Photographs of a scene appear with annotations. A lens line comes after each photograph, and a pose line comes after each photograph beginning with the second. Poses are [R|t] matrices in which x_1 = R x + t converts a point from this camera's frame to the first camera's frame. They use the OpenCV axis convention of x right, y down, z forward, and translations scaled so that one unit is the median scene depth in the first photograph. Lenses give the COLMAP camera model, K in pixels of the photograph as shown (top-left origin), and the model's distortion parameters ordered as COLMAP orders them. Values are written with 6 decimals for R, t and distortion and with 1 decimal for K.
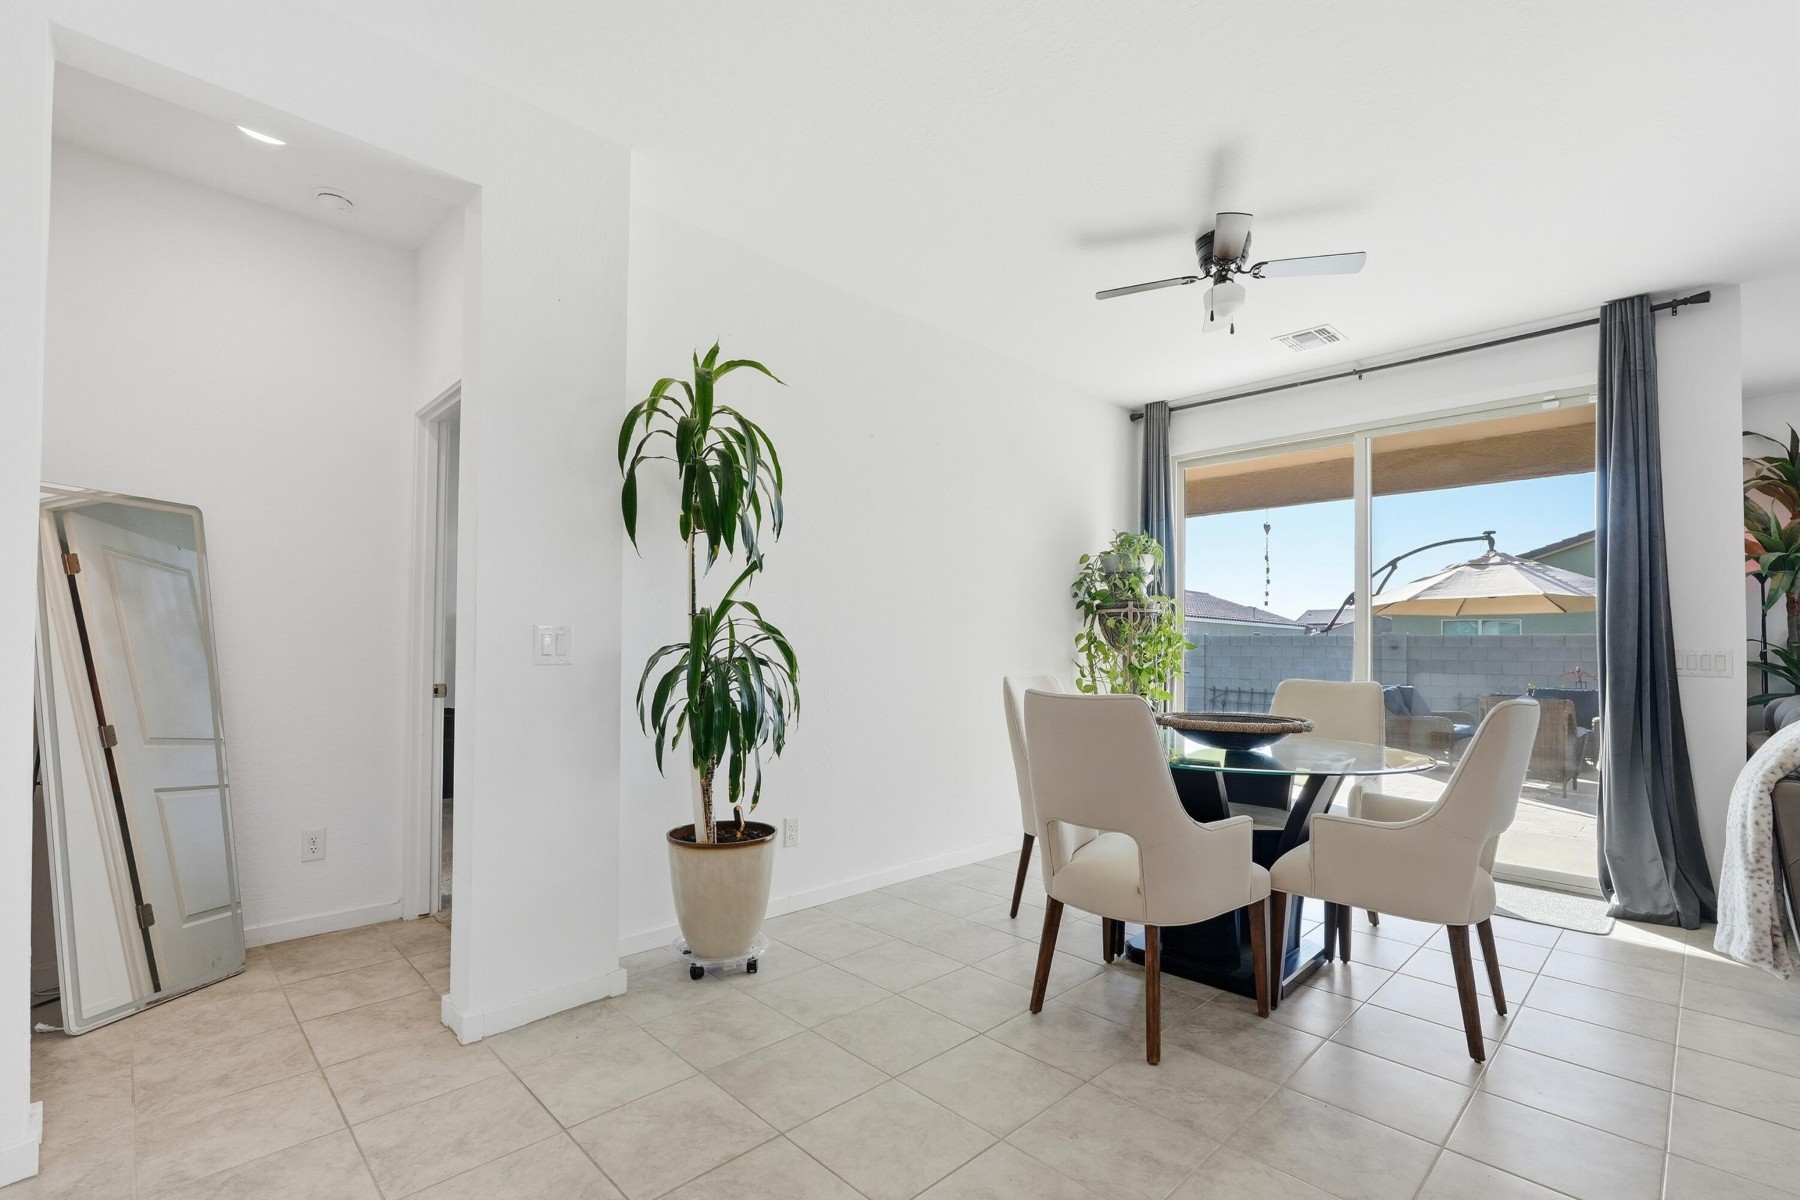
lens RADIAL K [[803.4, 0, 901.4], [0, 803.4, 631.1], [0, 0, 1]] dist [-0.015219, 0.010016]
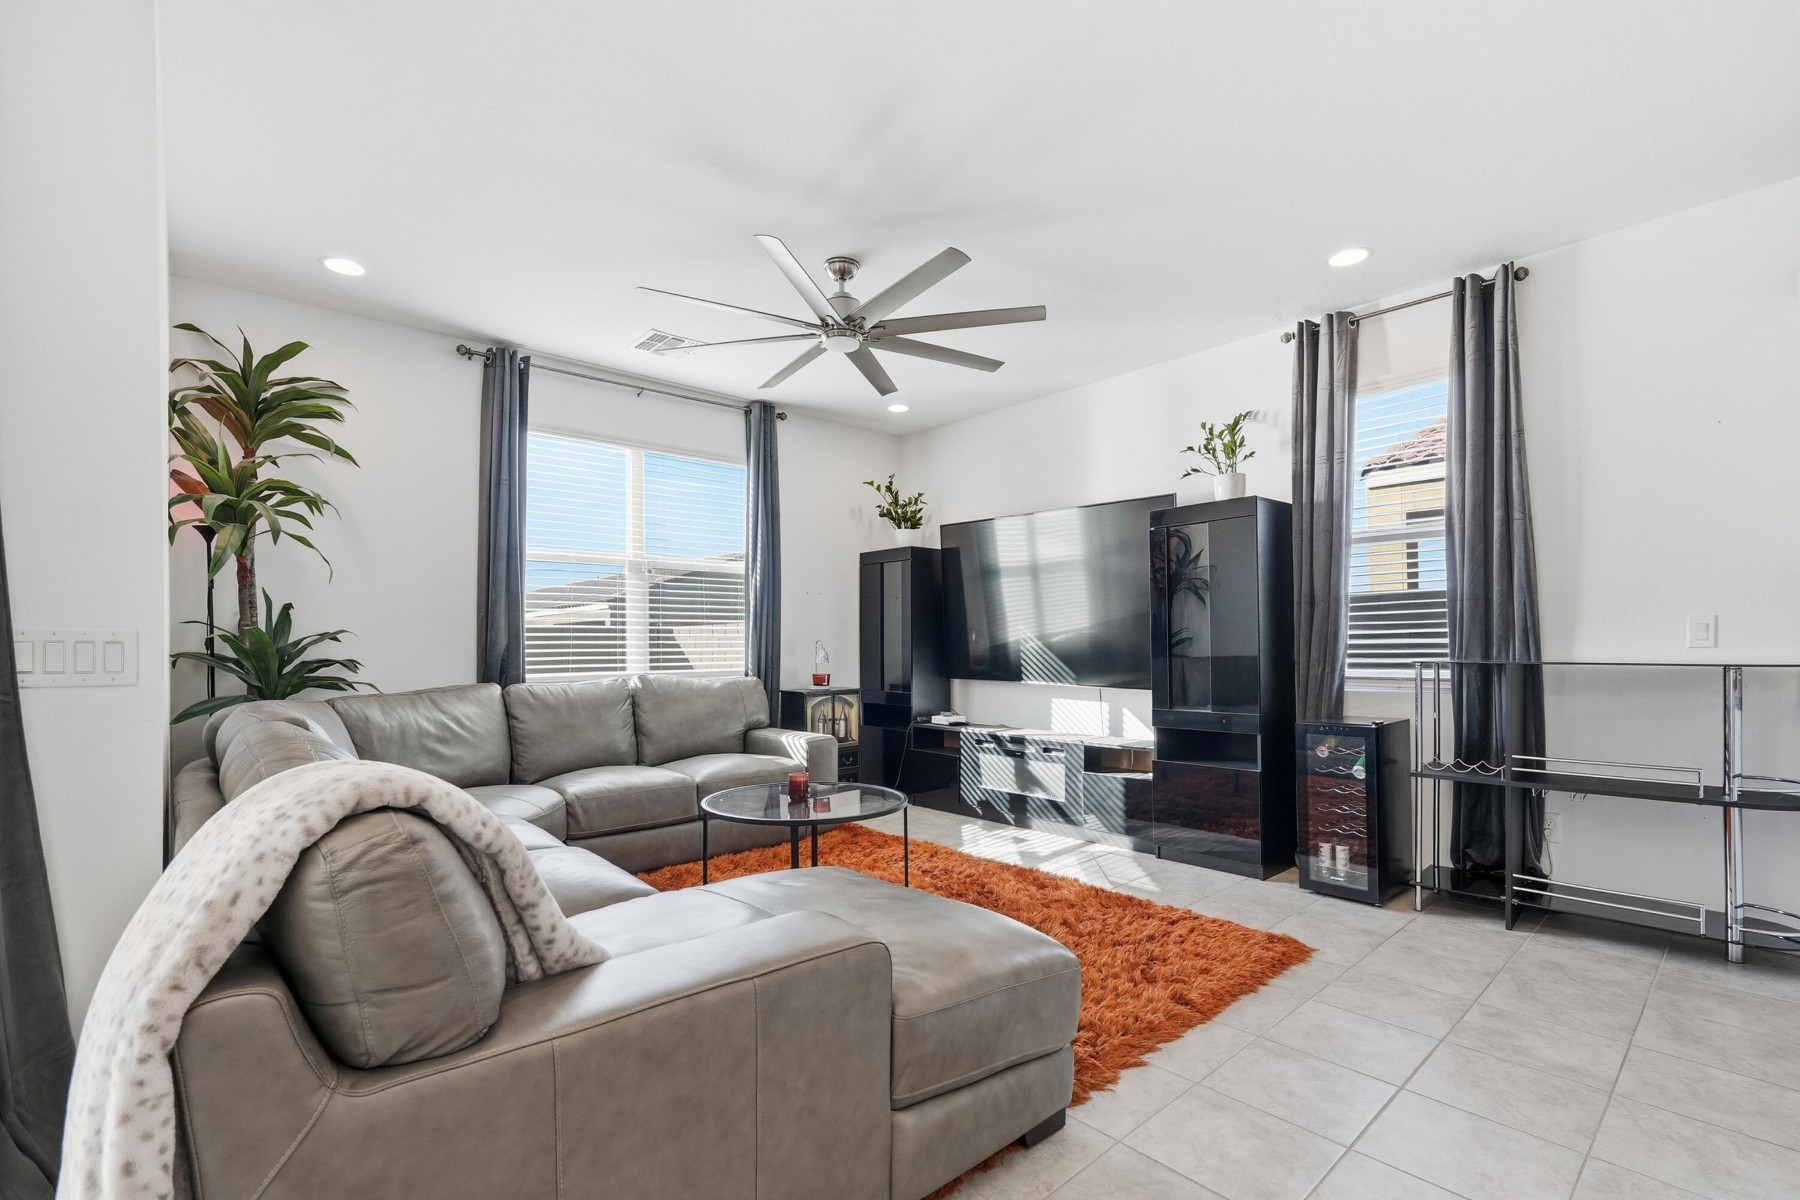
lens RADIAL K [[801.5, 0, 896.7], [0, 801.5, 640.6], [0, 0, 1]] dist [-0.008719, 0.000188]
pose [[0.050209, -0.010278, 0.998686, 0.562581], [-0.010817, 0.999883, 0.010834, 0.019016], [-0.998680, -0.011346, 0.050092, 0.497582]]
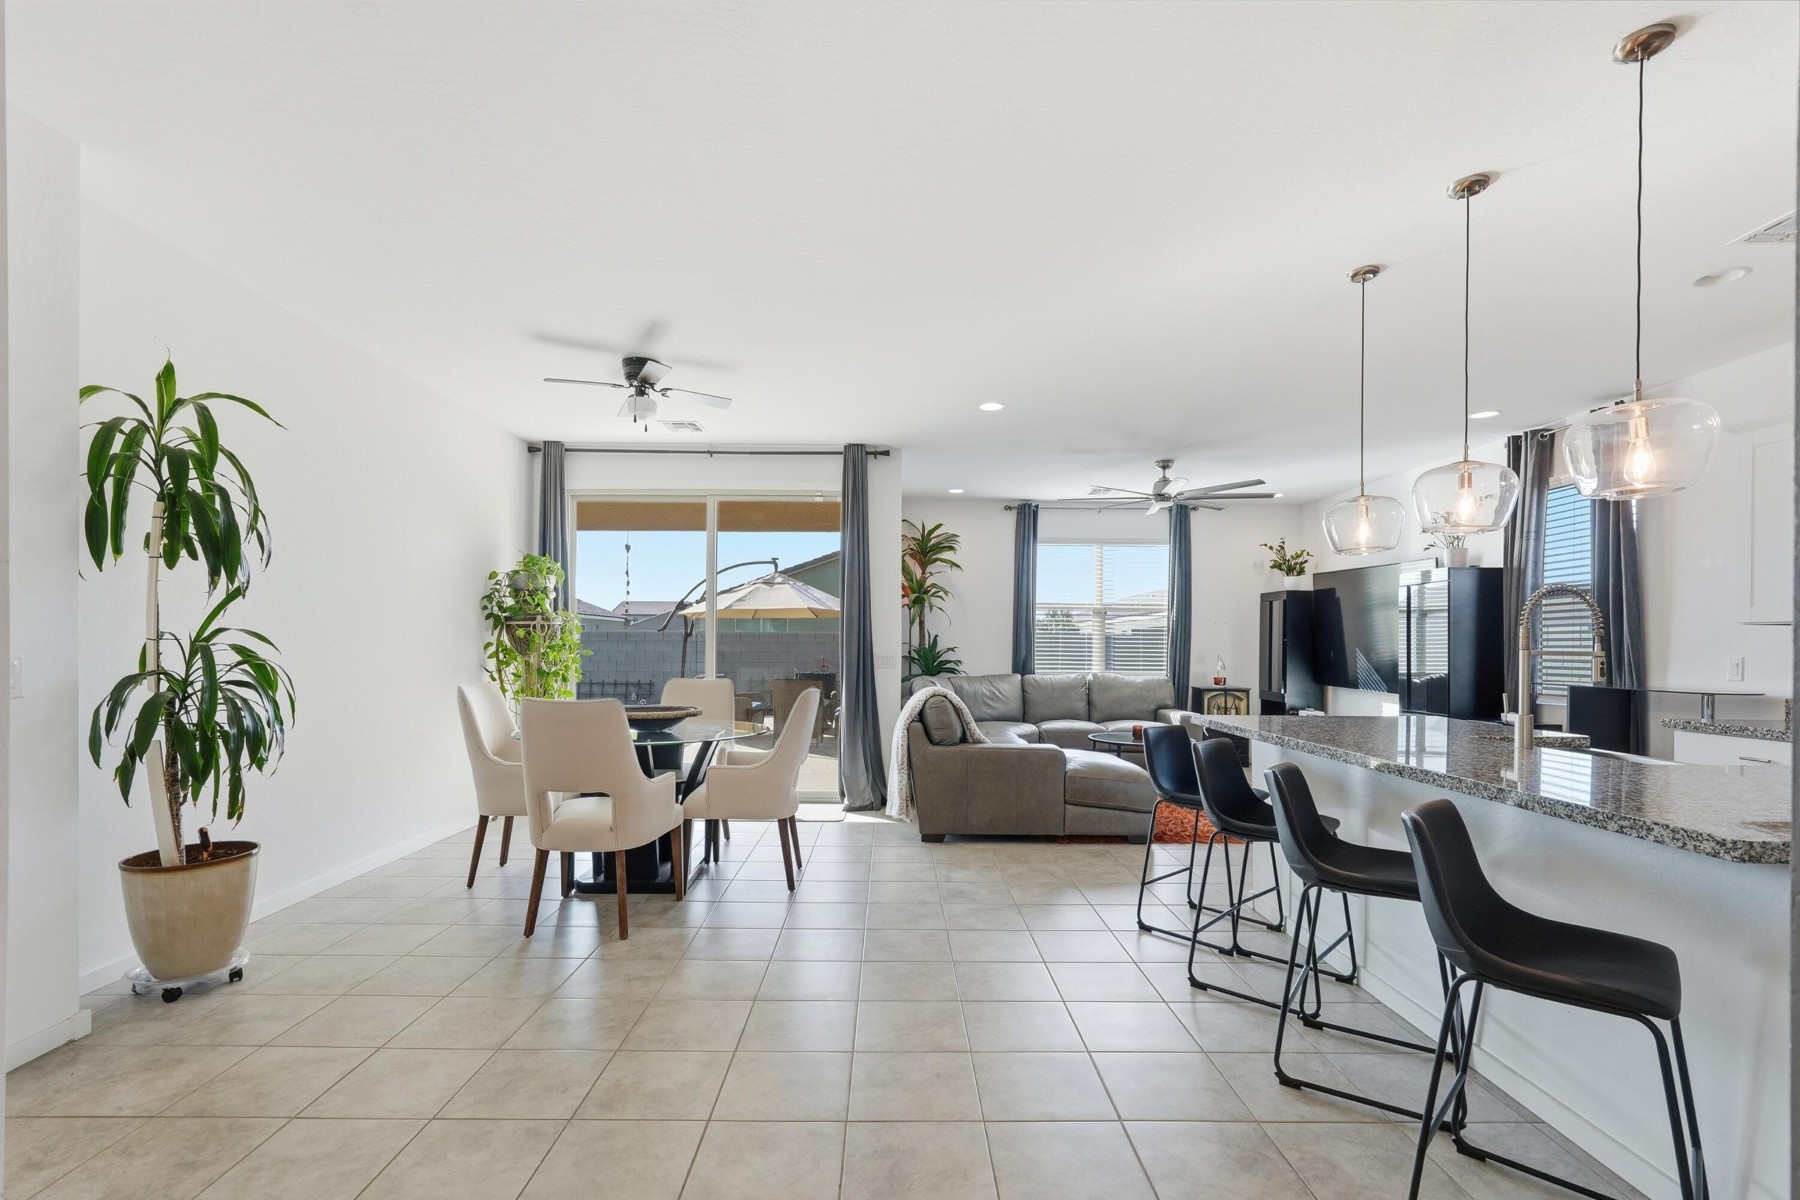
lens RADIAL K [[812.8, 0, 898.9], [0, 812.8, 638.7], [0, 0, 1]] dist [0.001751, 0.000337]
pose [[0.695686, -0.002866, 0.718341, -0.266381], [-0.013775, 0.999755, 0.017329, -0.040195], [-0.718214, -0.021951, 0.695476, -0.272217]]
